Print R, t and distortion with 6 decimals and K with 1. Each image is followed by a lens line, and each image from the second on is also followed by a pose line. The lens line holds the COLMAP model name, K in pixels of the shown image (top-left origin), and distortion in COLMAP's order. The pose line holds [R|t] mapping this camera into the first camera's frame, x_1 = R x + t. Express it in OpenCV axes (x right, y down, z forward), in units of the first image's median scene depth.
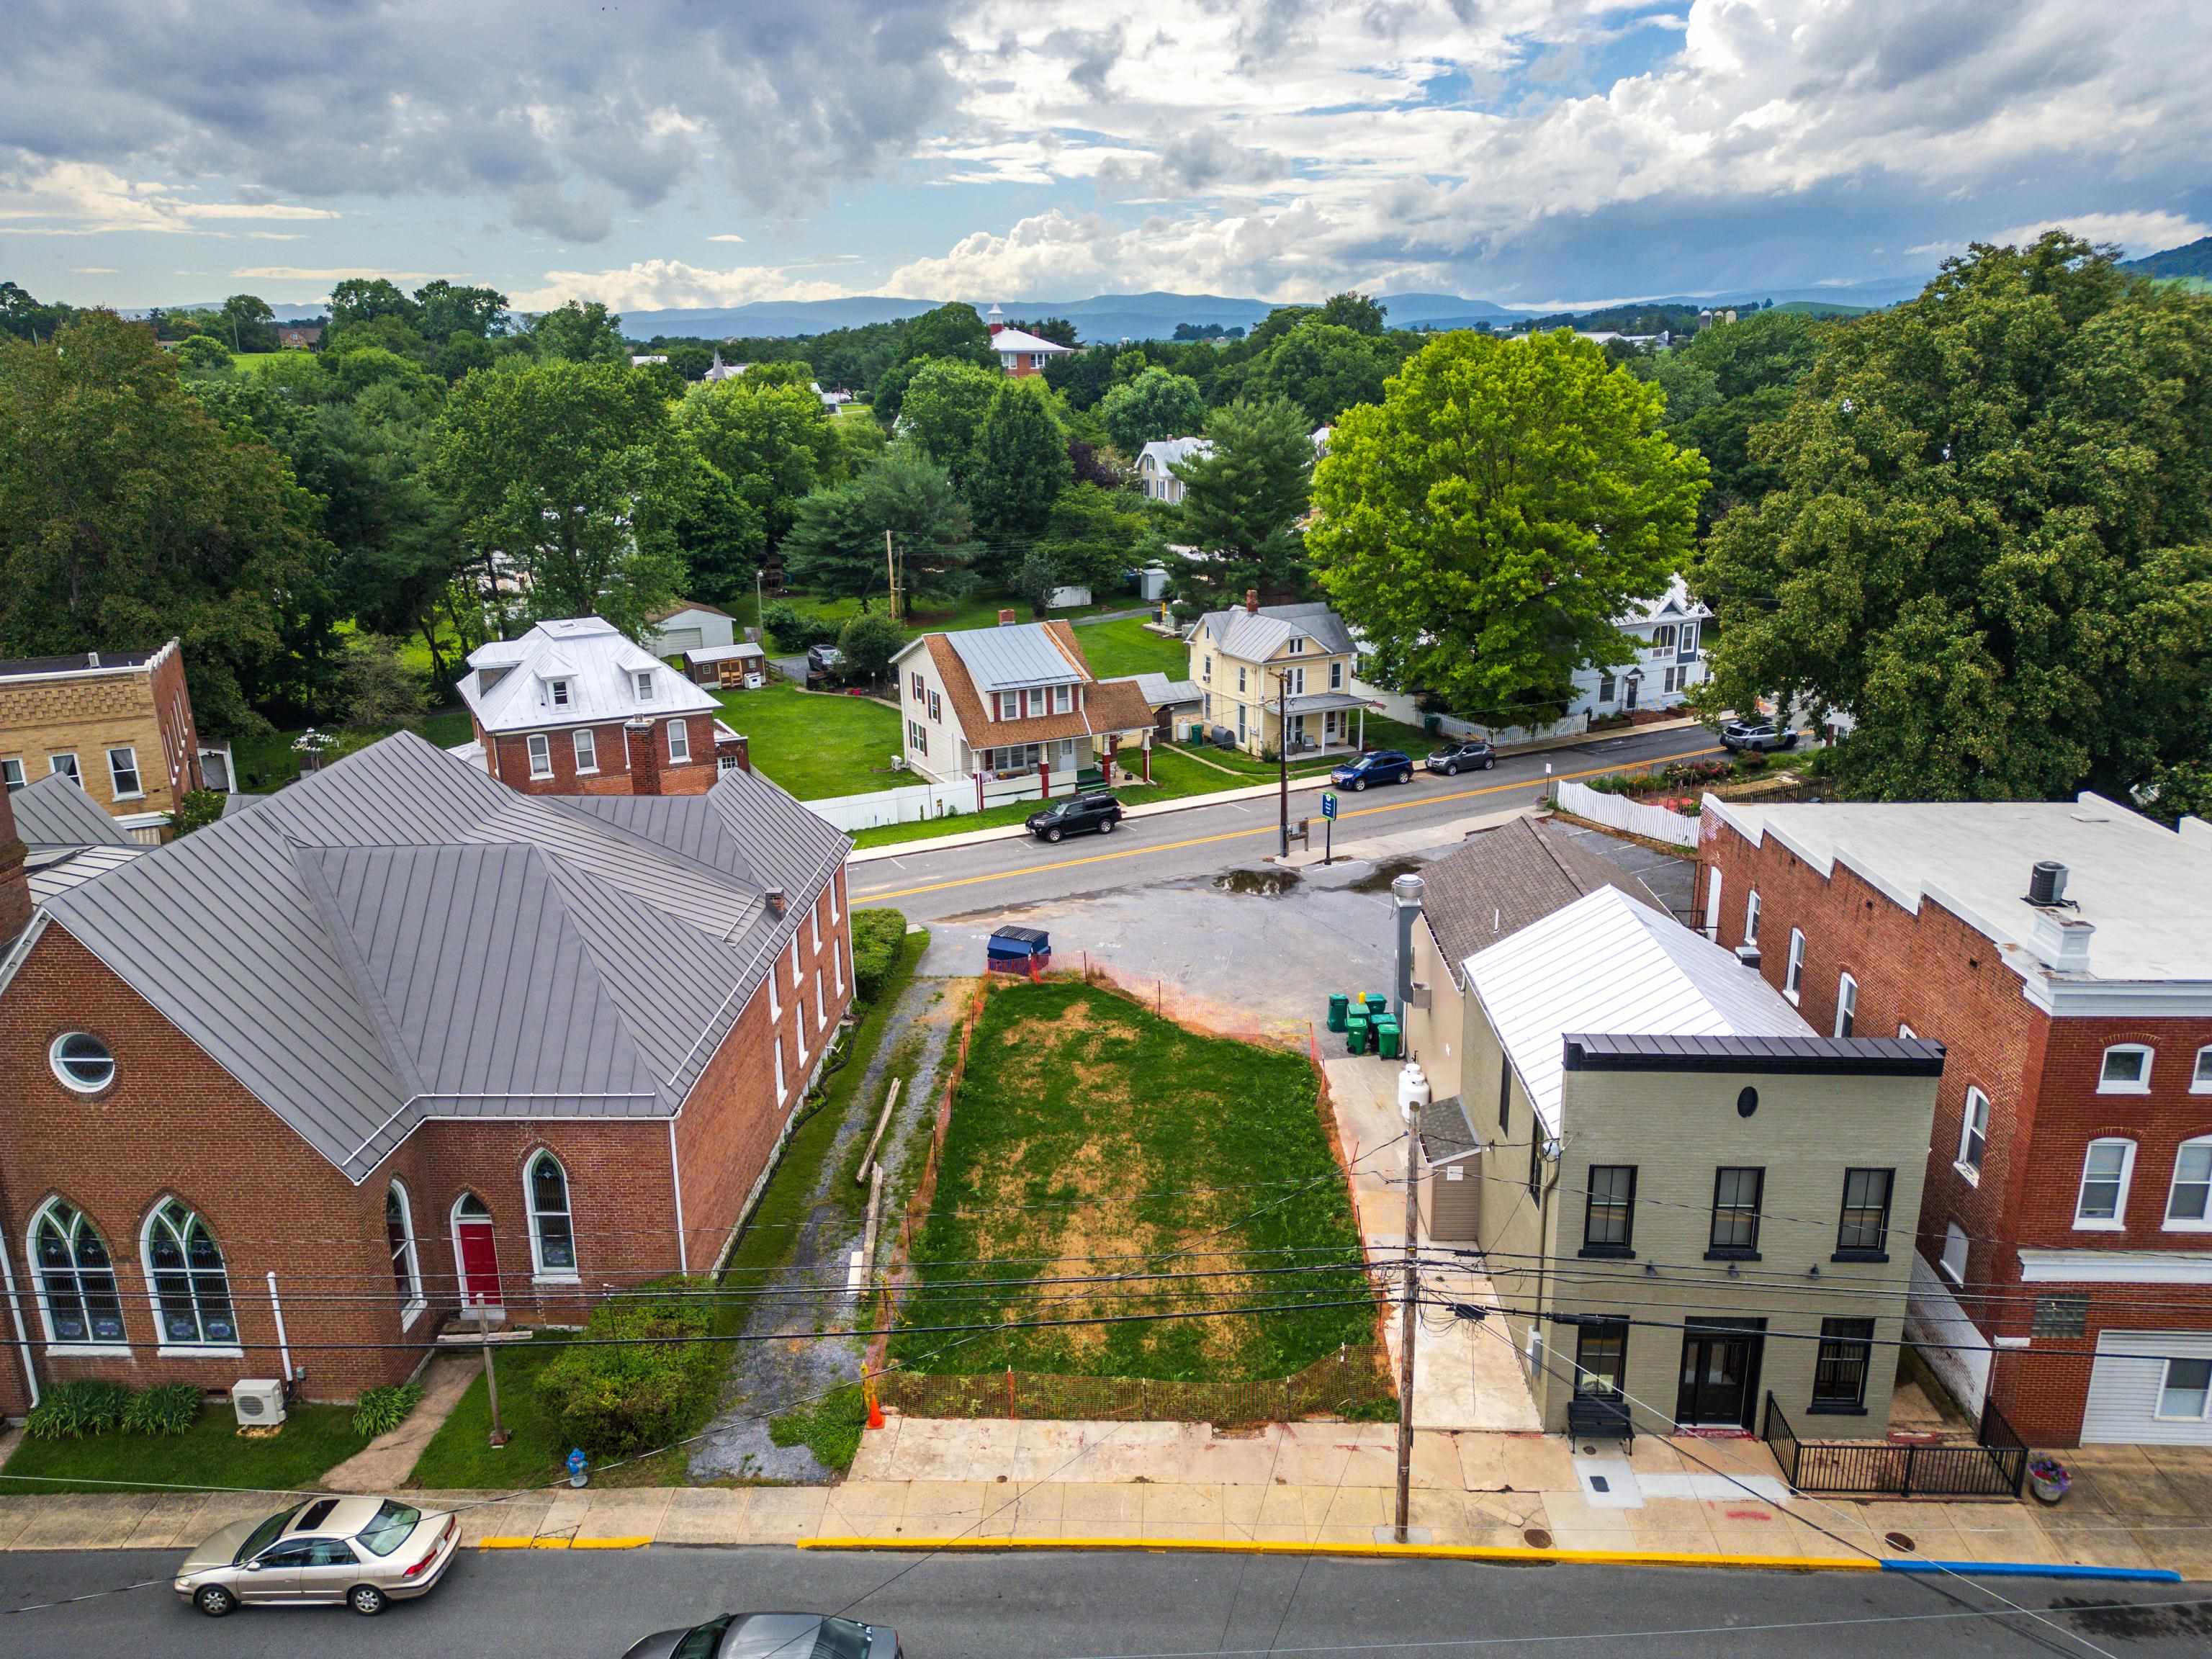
lens RADIAL K [[1547.1, 0, 1113.9], [0, 1547.1, 825.2], [0, 0, 1]] dist [0.074721, -0.077569]
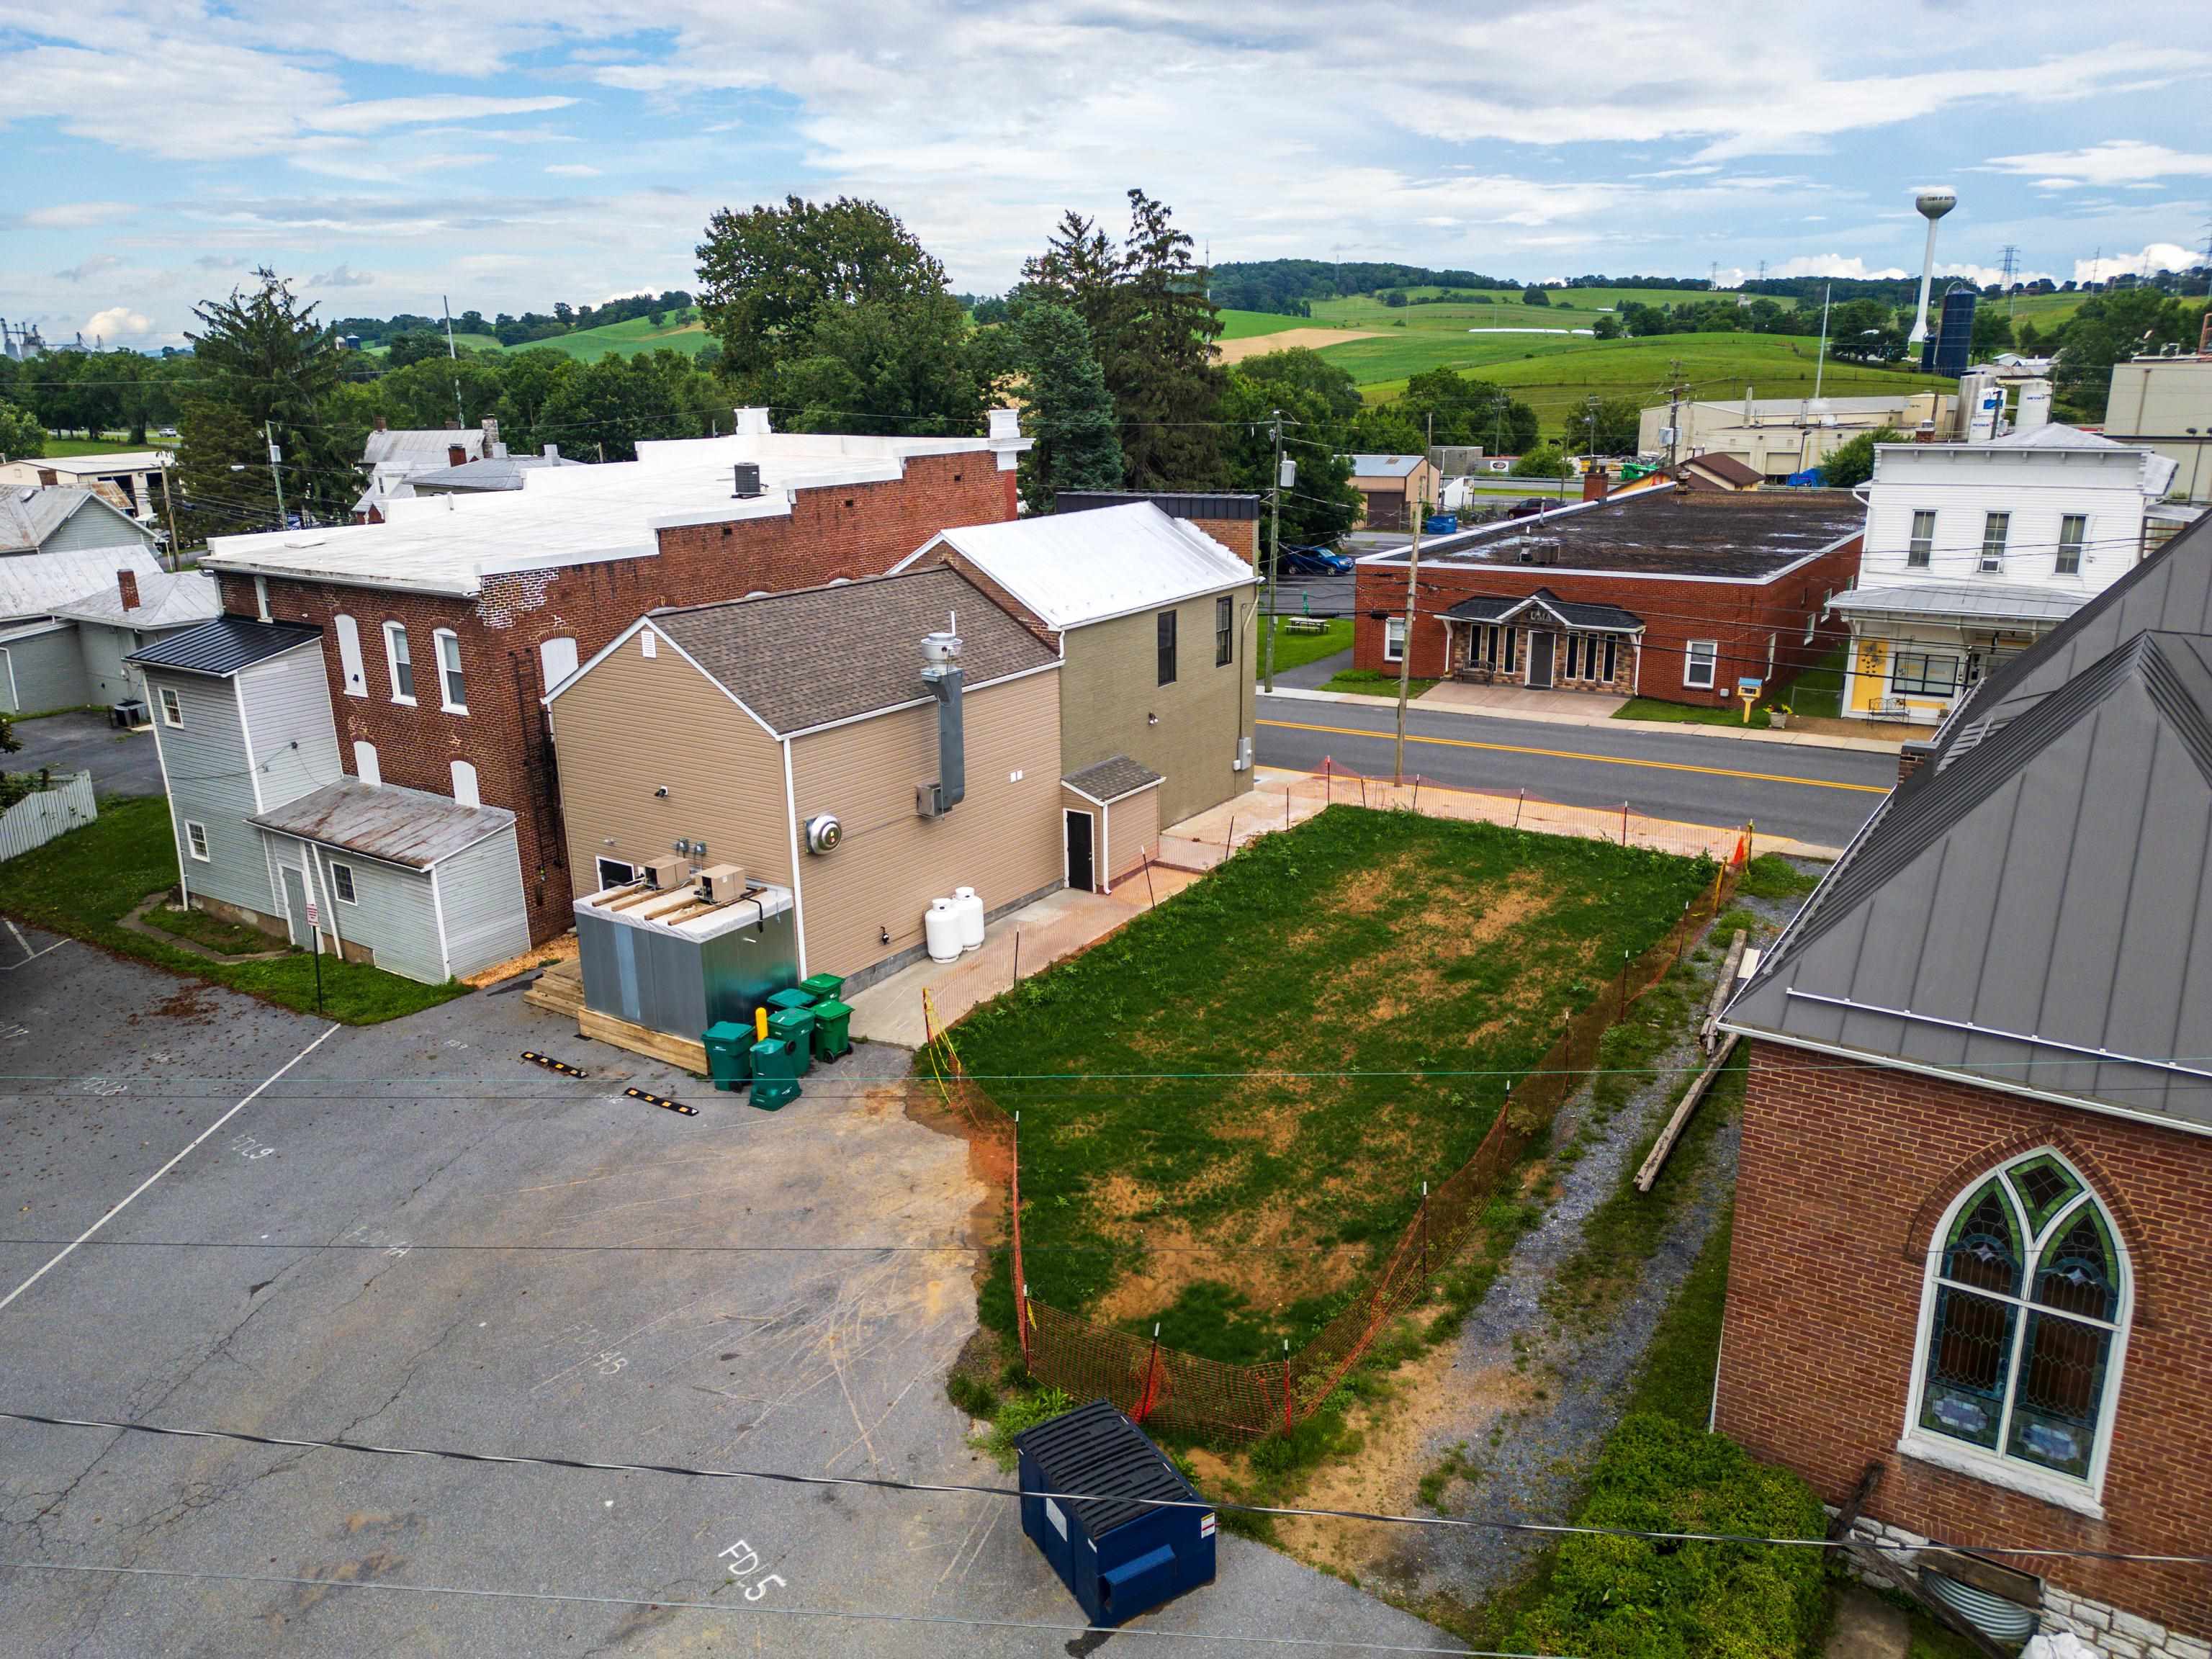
lens RADIAL K [[1547.1, 0, 1113.9], [0, 1547.1, 825.2], [0, 0, 1]] dist [0.074721, -0.077569]
pose [[-0.846907, -0.124032, 0.517073, -0.220028], [0.175909, 0.852311, 0.492566, -0.193273], [-0.501801, 0.508116, -0.700010, 1.253554]]
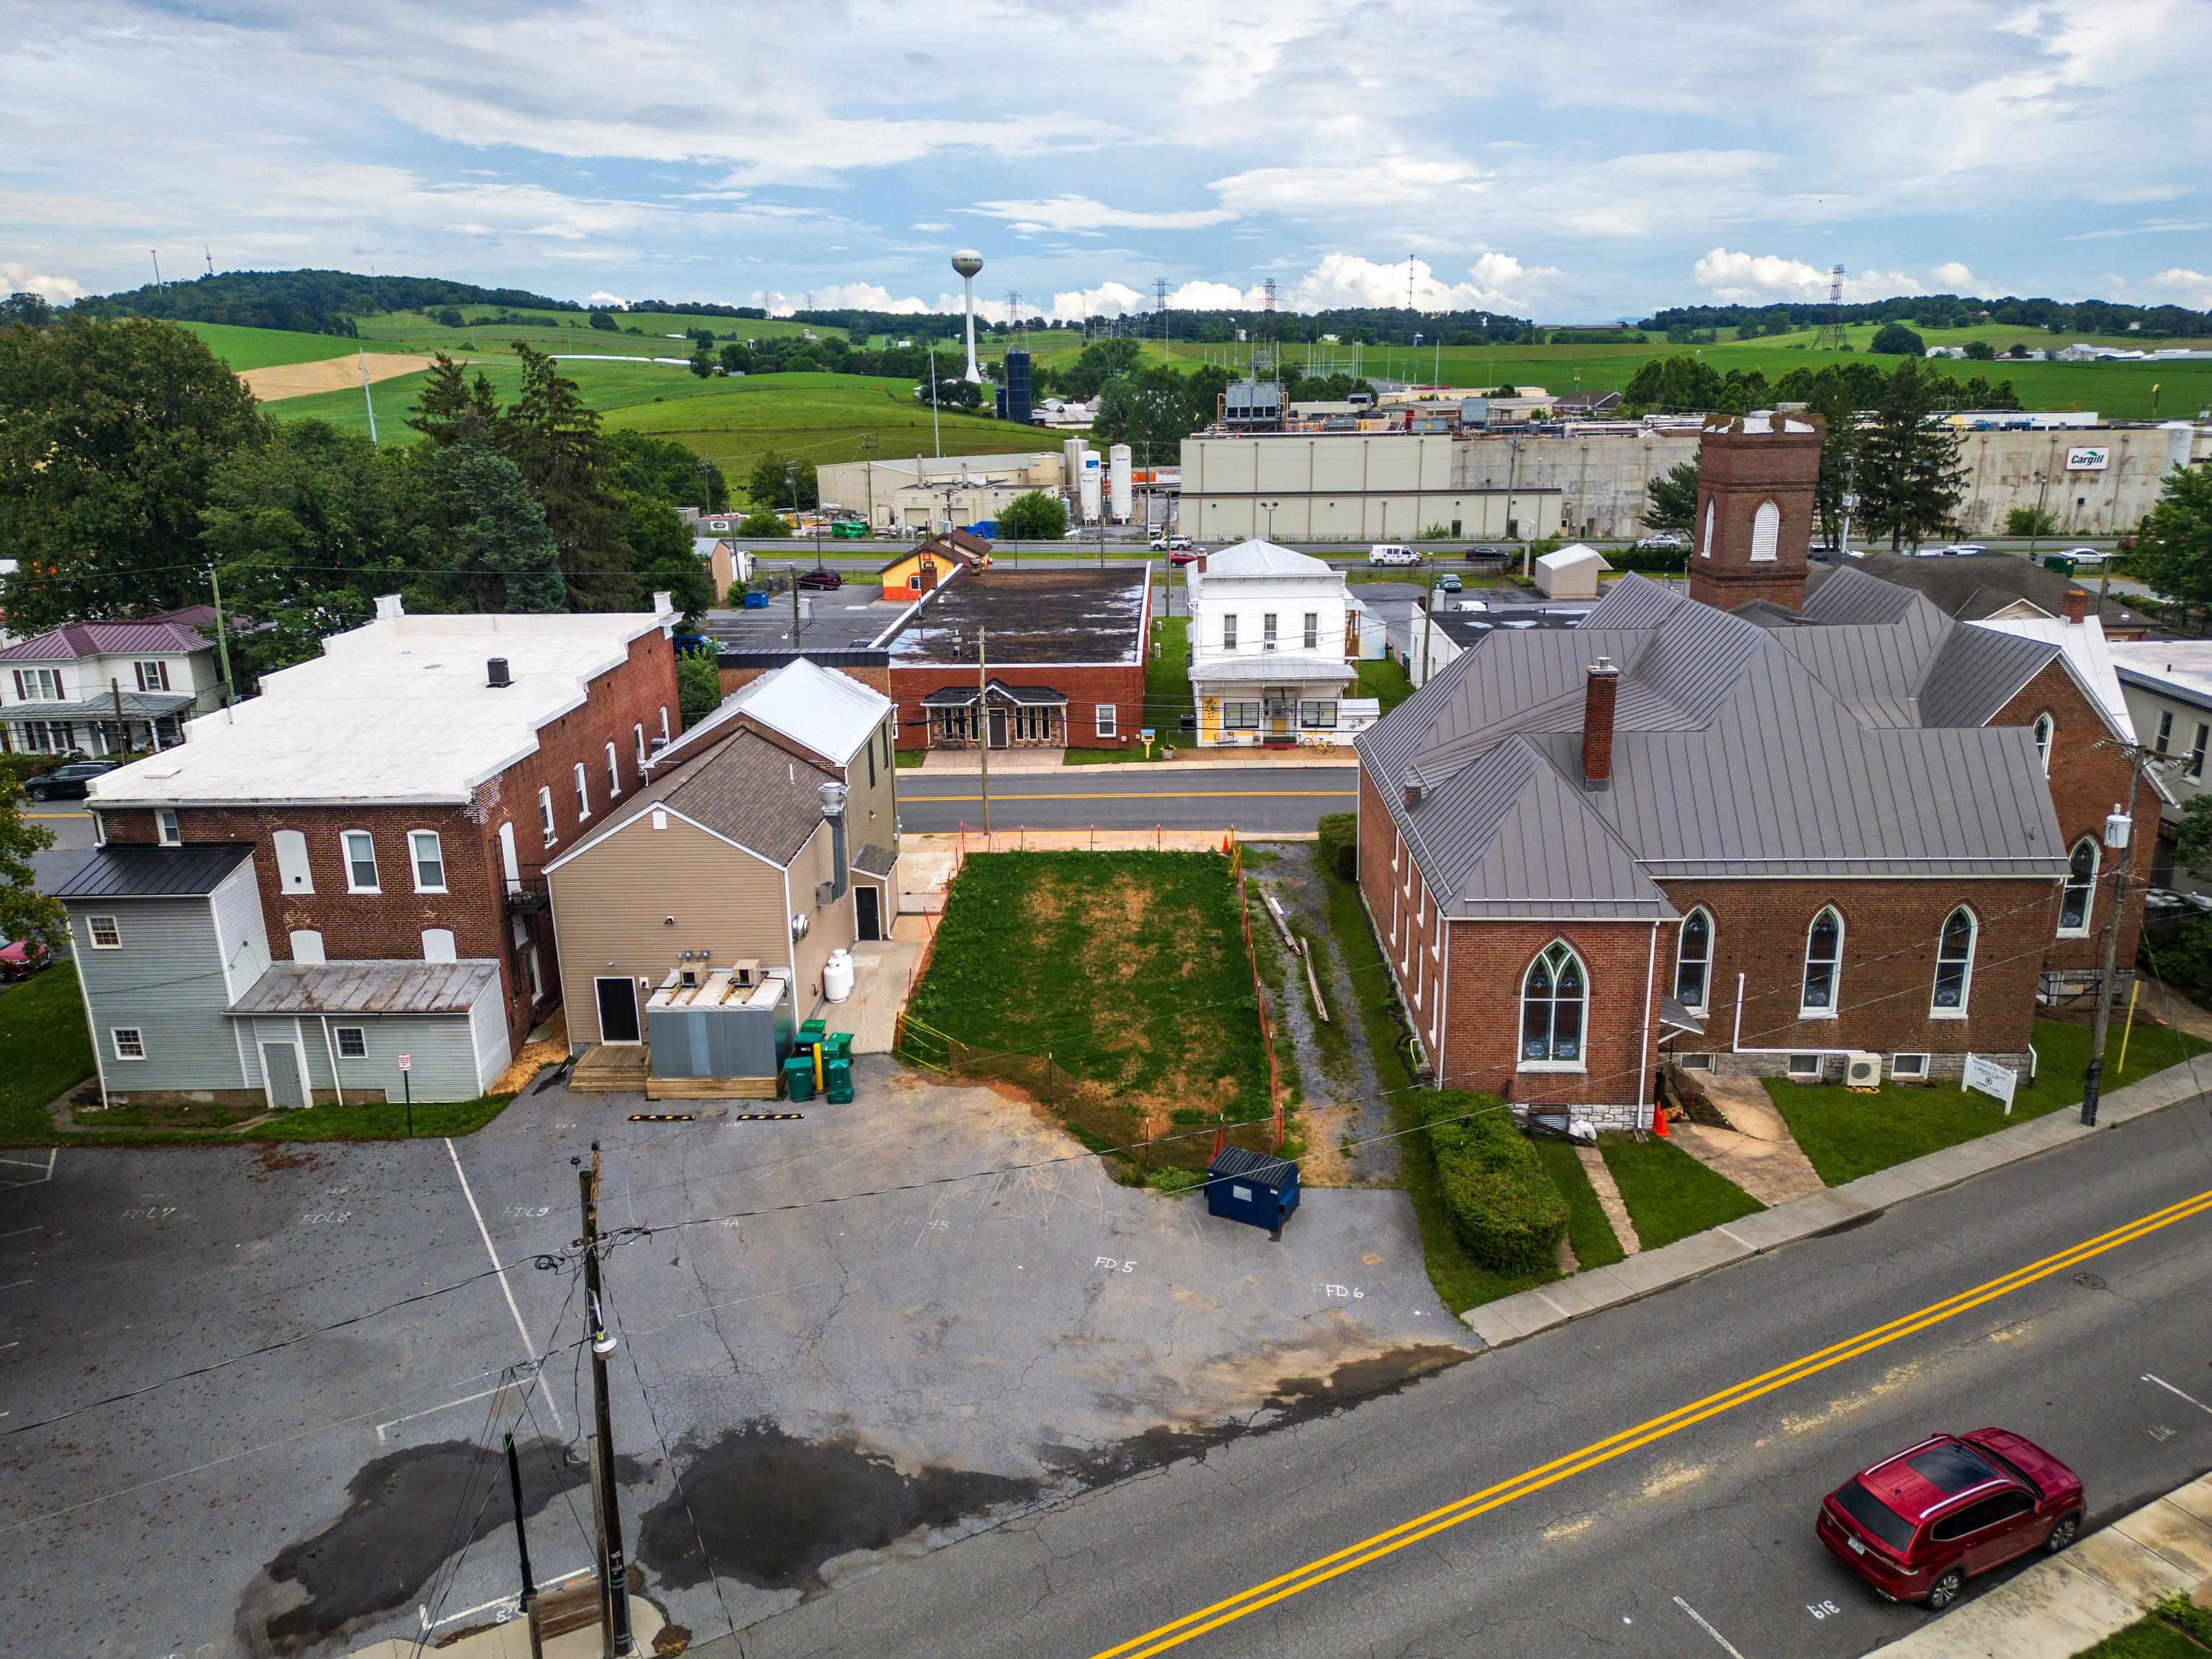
lens RADIAL K [[1547.1, 0, 1113.9], [0, 1547.1, 825.2], [0, 0, 1]] dist [0.074721, -0.077569]
pose [[-0.999554, 0.029214, 0.006262, -0.012795], [0.027963, 0.840904, 0.540462, -0.438981], [0.010523, 0.540396, -0.841345, 1.608624]]
